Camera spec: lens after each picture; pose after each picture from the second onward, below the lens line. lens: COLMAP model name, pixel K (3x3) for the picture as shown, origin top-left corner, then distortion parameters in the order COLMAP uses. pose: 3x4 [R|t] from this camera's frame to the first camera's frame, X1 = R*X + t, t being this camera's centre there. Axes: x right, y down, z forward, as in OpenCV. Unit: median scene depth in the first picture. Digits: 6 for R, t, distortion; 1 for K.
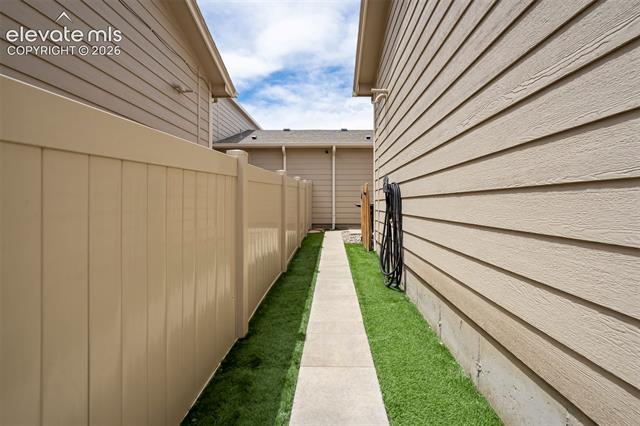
lens RADIAL K [[297.6, 0, 323.9], [0, 297.6, 215.5], [0, 0, 1]] dist [-0.041661, 0.021889]
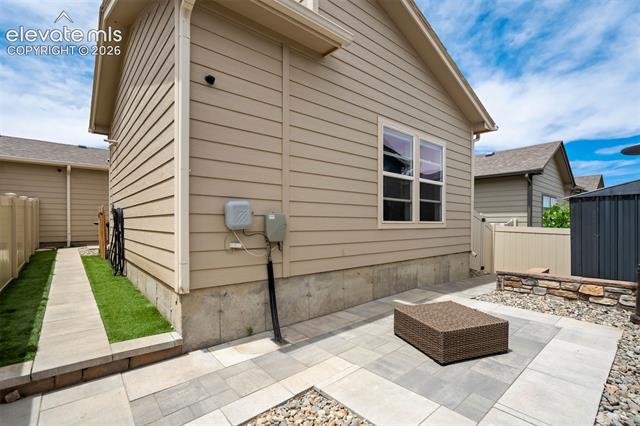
lens RADIAL K [[297.6, 0, 323.9], [0, 297.6, 215.5], [0, 0, 1]] dist [-0.041661, 0.021889]
pose [[0.731317, -0.002815, 0.682032, -0.013388], [0.039580, 0.998481, -0.038319, 0.015980], [-0.680888, 0.055018, 0.730318, -0.453672]]
